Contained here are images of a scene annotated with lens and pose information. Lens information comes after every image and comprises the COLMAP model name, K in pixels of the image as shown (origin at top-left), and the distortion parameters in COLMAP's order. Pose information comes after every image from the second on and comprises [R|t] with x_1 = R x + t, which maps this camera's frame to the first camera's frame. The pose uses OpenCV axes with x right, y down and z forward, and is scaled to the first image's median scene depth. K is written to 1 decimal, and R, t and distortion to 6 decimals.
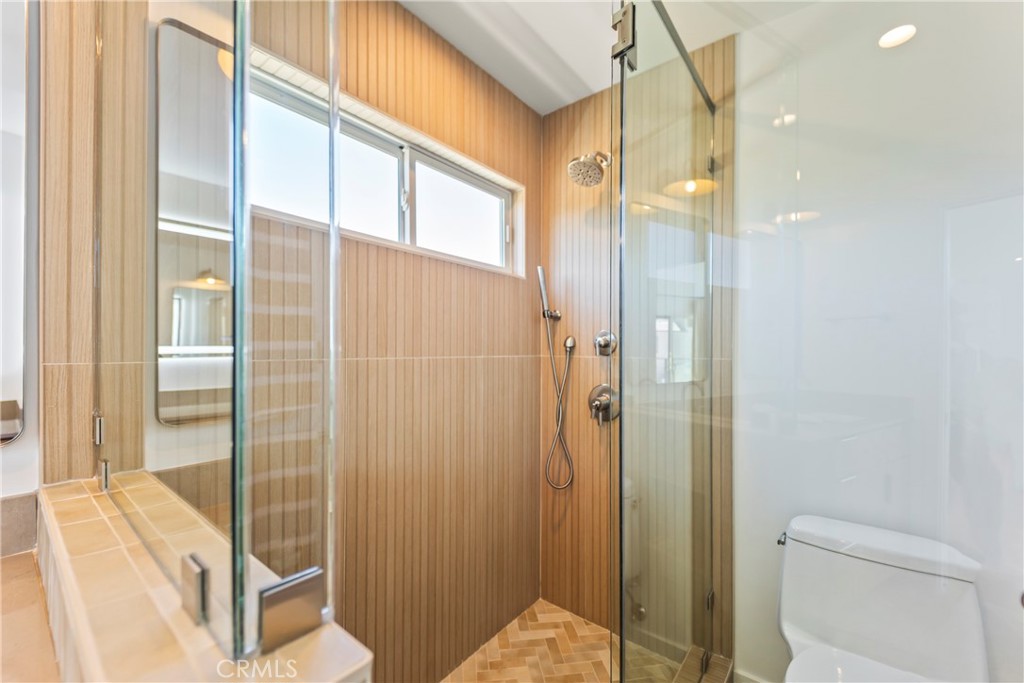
lens RADIAL K [[412.0, 0, 514.7], [0, 412.0, 347.4], [0, 0, 1]] dist [0.002405, -0.000587]
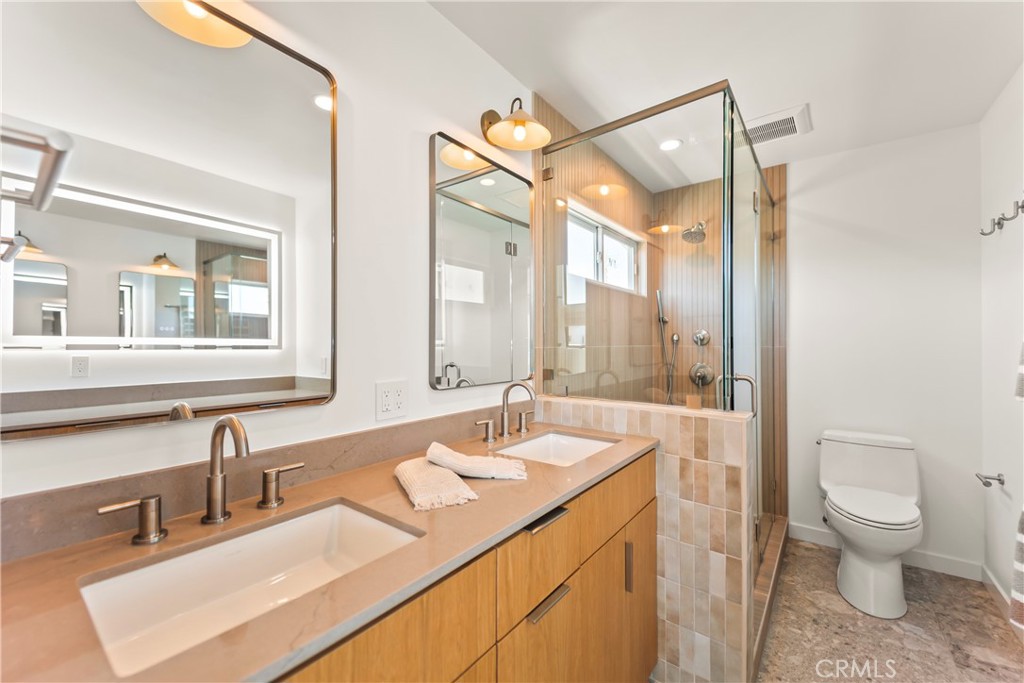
lens RADIAL K [[412.0, 0, 514.9], [0, 412.0, 341.1], [0, 0, 1]] dist [0.002405, -0.000587]
pose [[0.999868, -0.009963, 0.012825, -0.634268], [0.010005, 0.999945, -0.003219, -0.000079], [-0.012793, 0.003347, 0.999913, -0.726529]]
